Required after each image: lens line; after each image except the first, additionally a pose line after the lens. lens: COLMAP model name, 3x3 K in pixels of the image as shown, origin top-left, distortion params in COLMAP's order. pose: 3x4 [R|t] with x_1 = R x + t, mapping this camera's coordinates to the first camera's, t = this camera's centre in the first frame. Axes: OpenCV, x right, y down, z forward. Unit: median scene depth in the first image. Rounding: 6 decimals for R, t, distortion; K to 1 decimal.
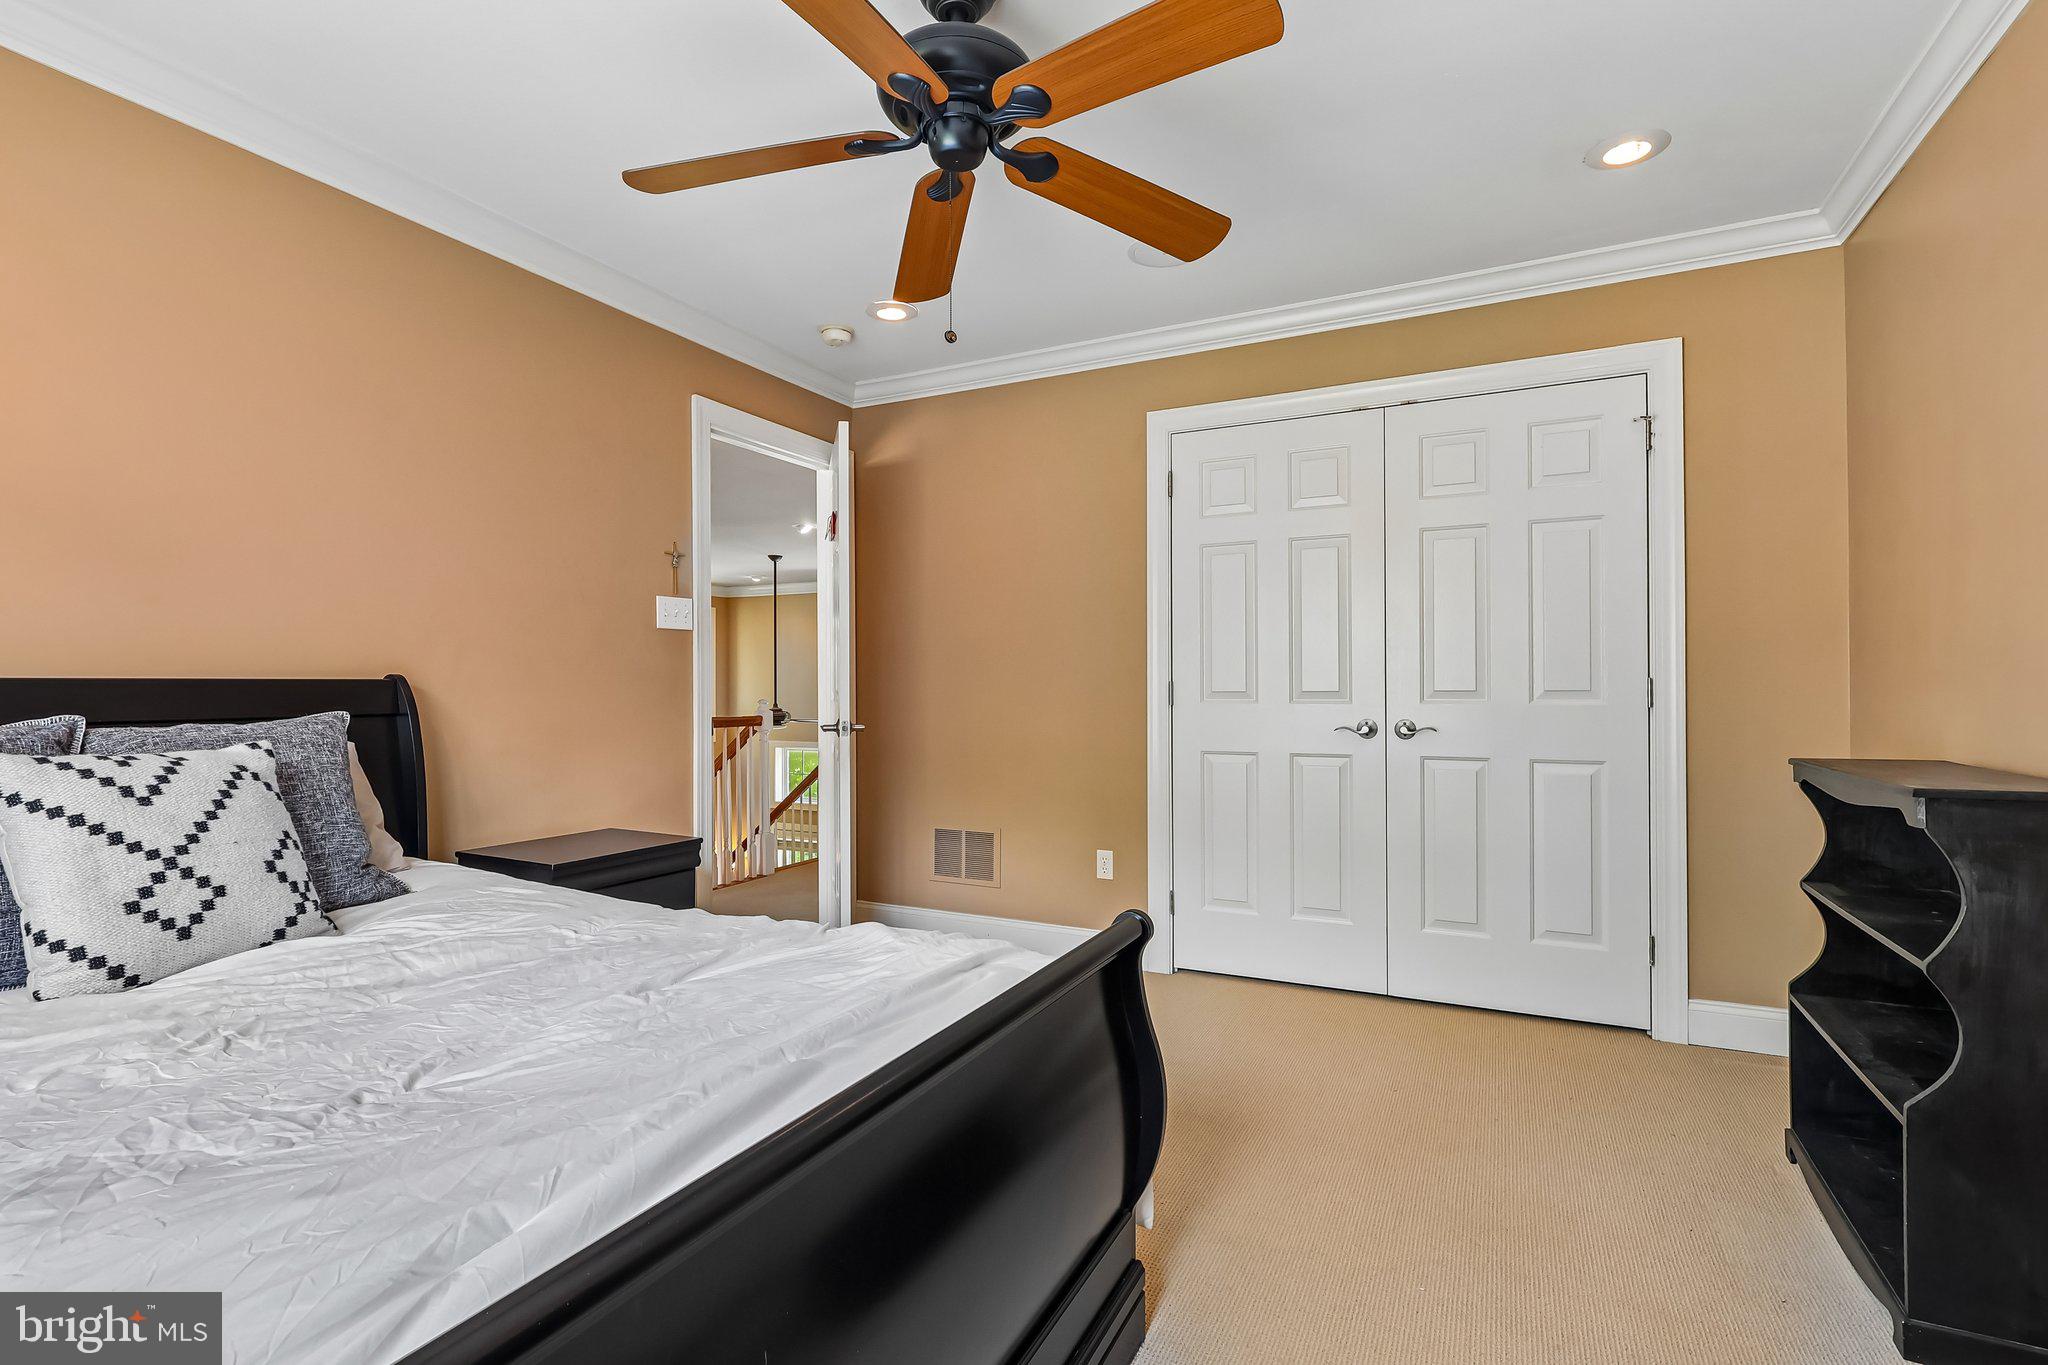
lens RADIAL K [[965.0, 0, 1024.0], [0, 965.0, 682.5], [0, 0, 1]] dist [-0.001224, -0.000490]
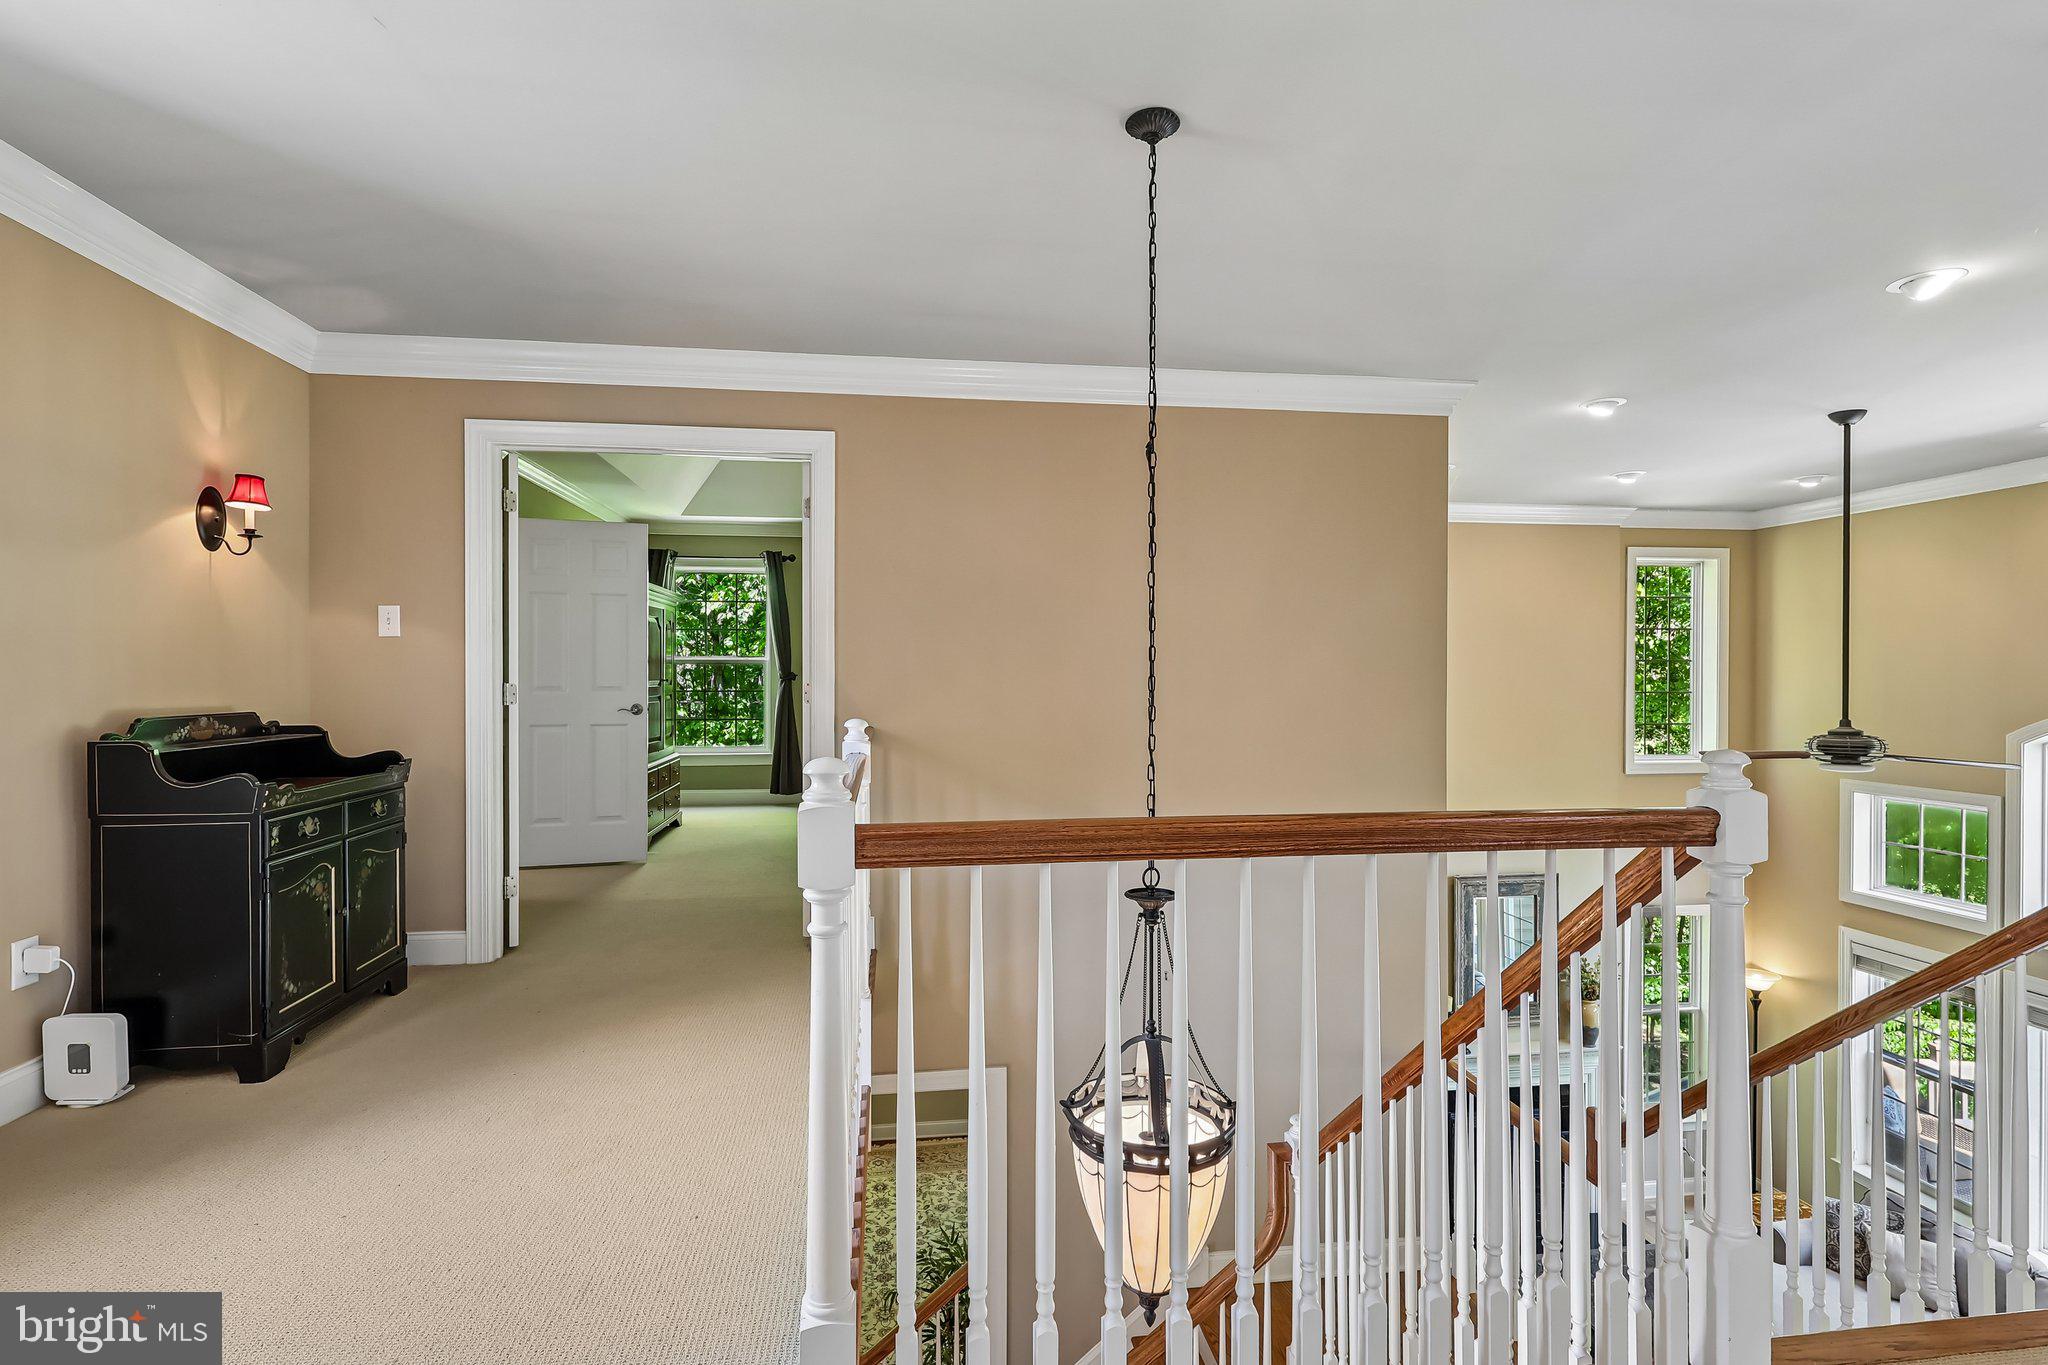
lens RADIAL K [[965.0, 0, 1024.0], [0, 965.0, 682.5], [0, 0, 1]] dist [-0.001224, -0.000490]
pose [[0.558885, 0.013497, -0.829135, -0.086897], [-0.000492, 0.999873, 0.015944, -0.005035], [0.829245, -0.008503, 0.558821, 0.388696]]
